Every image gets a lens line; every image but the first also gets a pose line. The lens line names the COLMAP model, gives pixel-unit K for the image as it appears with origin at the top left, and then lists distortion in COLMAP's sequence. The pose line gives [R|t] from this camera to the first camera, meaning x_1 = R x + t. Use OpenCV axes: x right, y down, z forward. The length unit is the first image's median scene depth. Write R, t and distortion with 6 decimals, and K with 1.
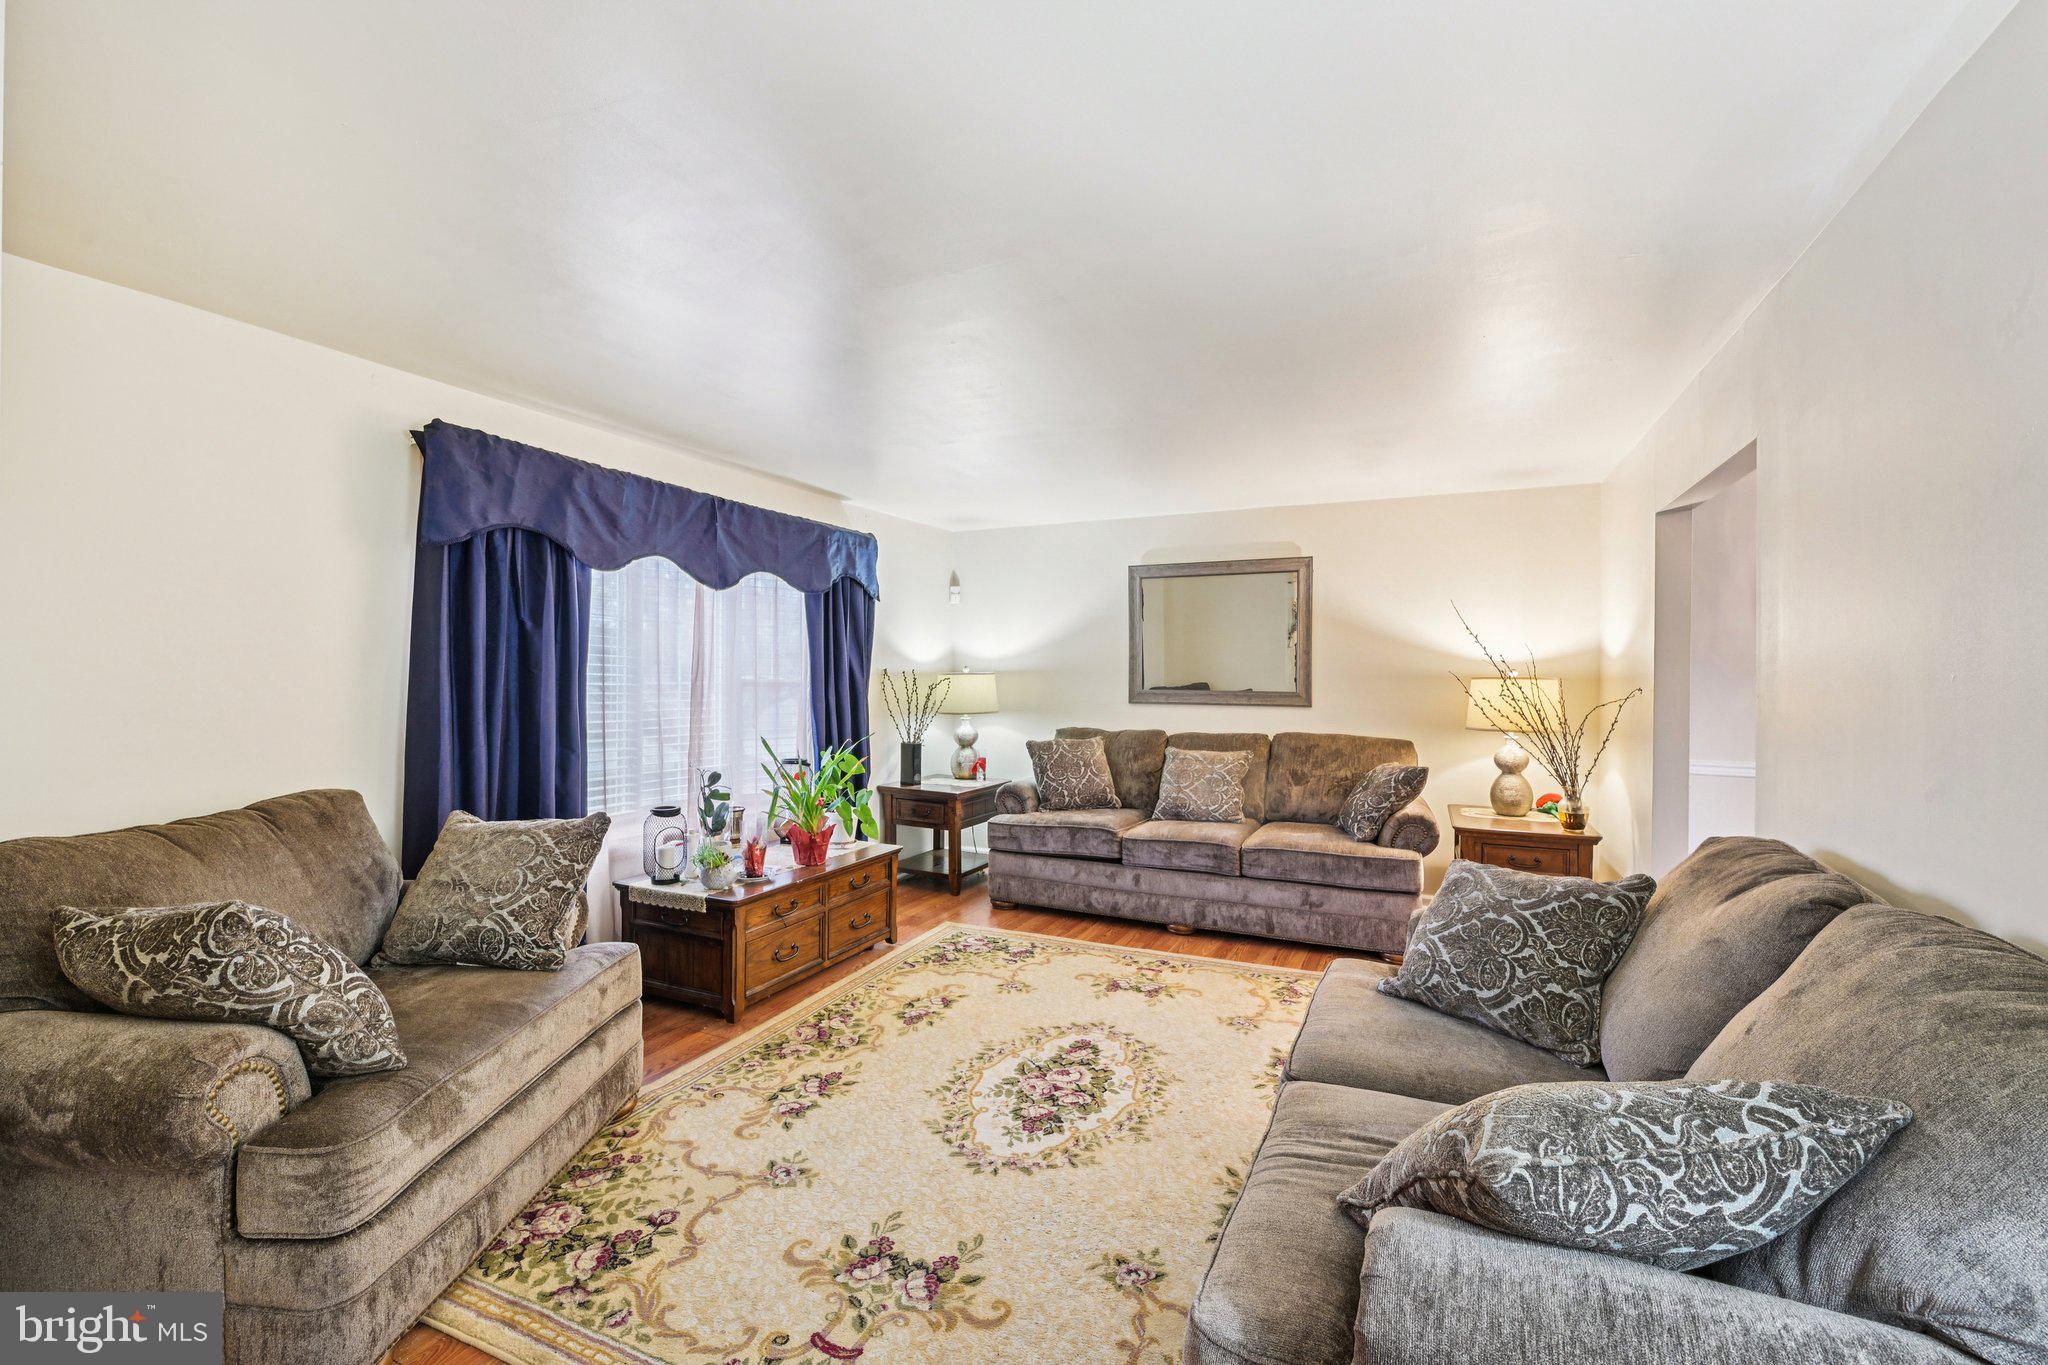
lens RADIAL K [[864.2, 0, 1027.2], [0, 864.2, 670.7], [0, 0, 1]] dist [-0.000001, 0.000059]
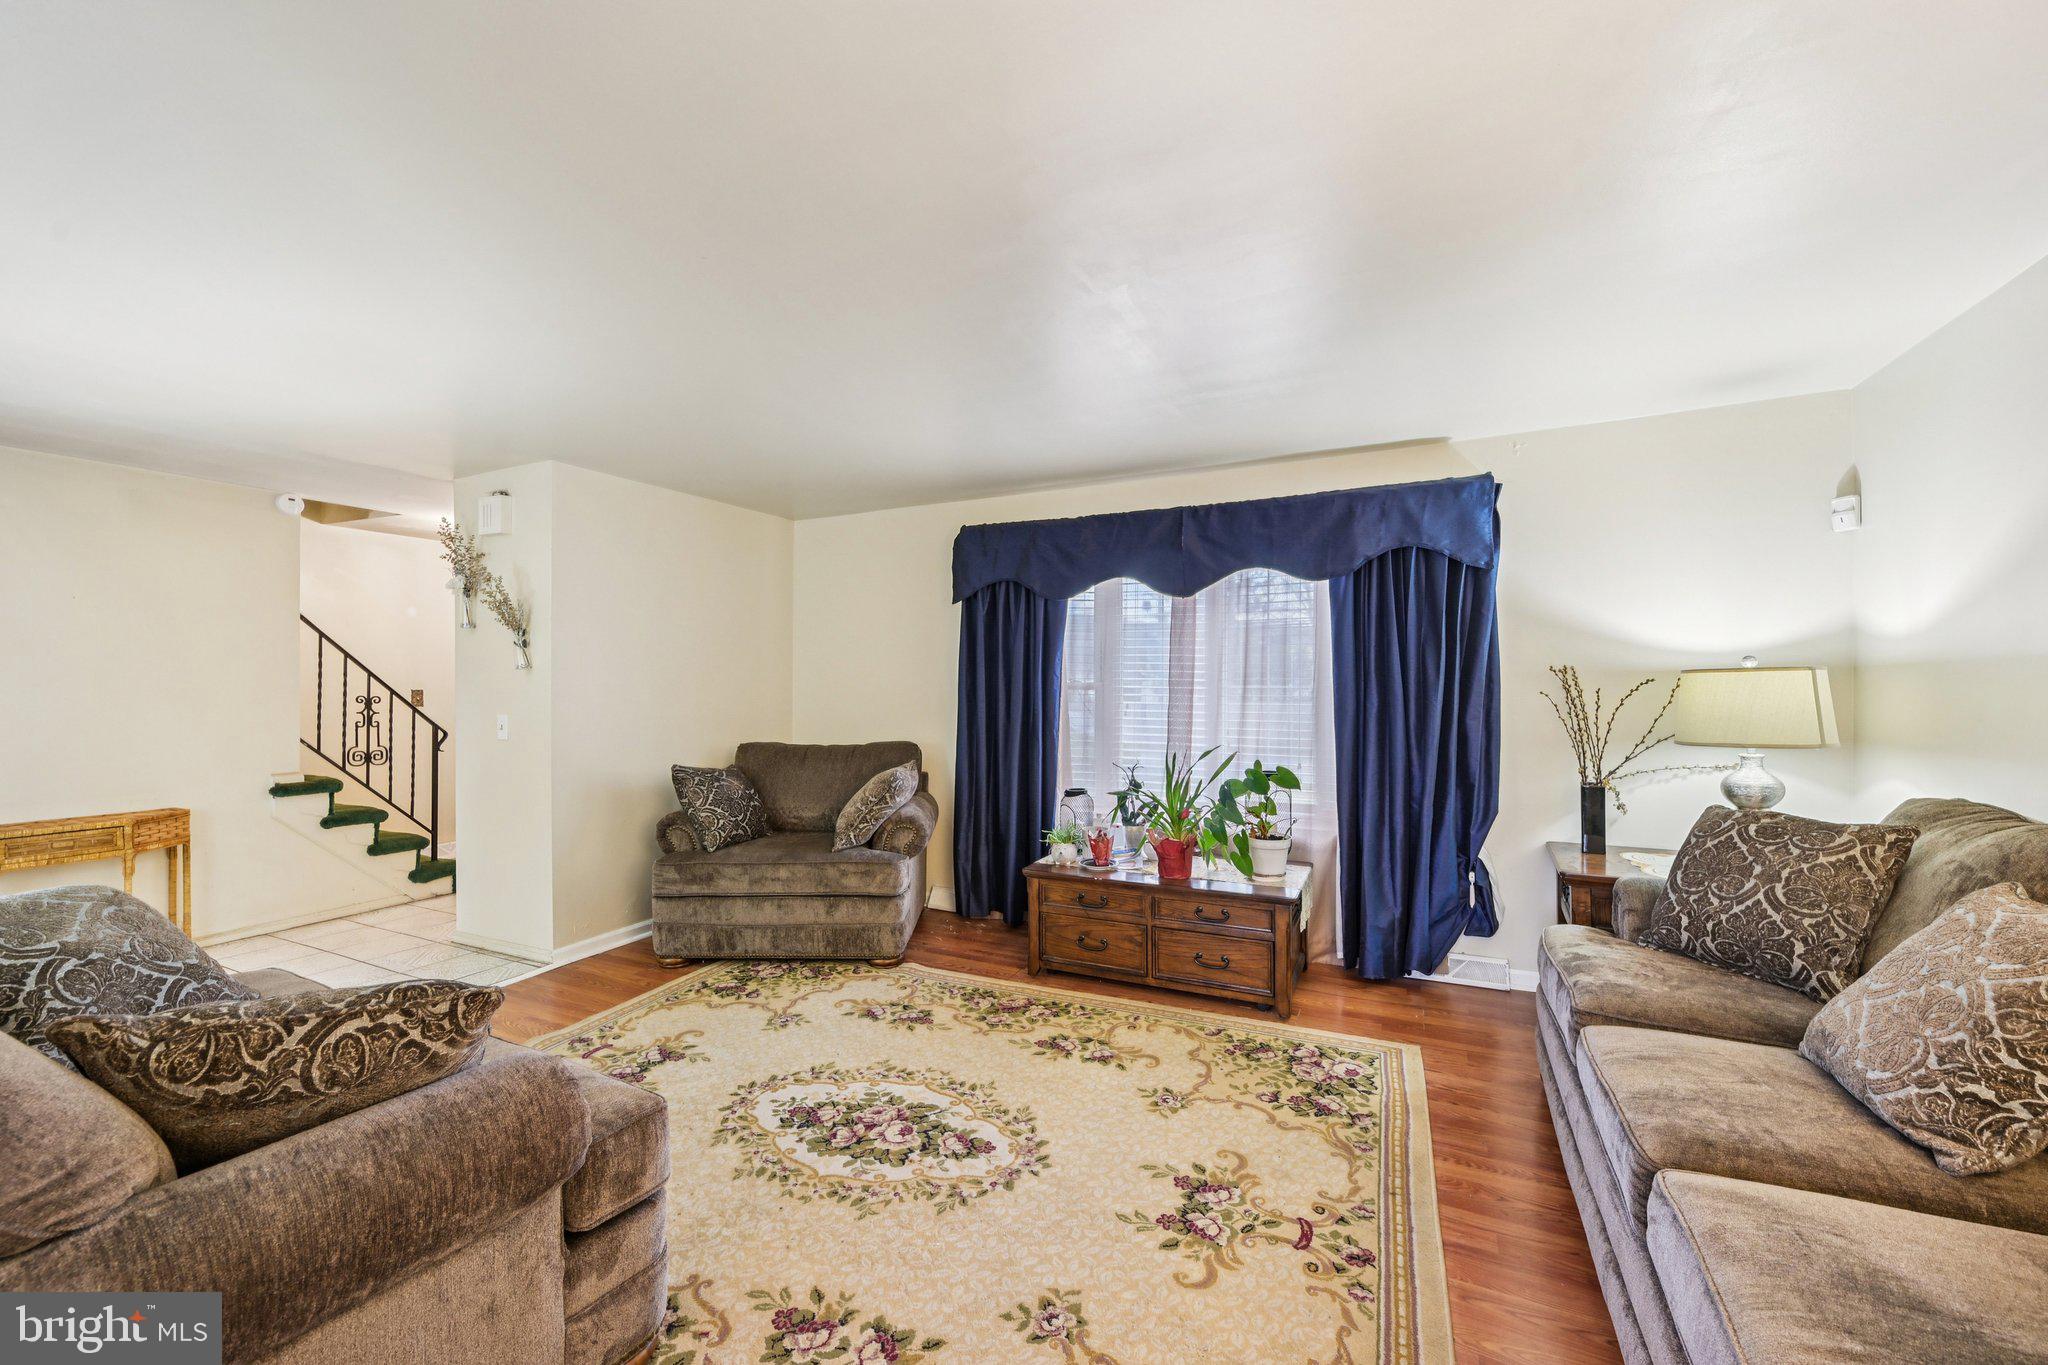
lens RADIAL K [[816.6, 0, 1022.6], [0, 816.6, 661.3], [0, 0, 1]] dist [-0.000910, 0.000010]
pose [[-0.016540, -0.024375, -0.999566, 0.820620], [0.011361, 0.999634, -0.024565, 0.008684], [0.999799, -0.011762, -0.016257, 1.059581]]
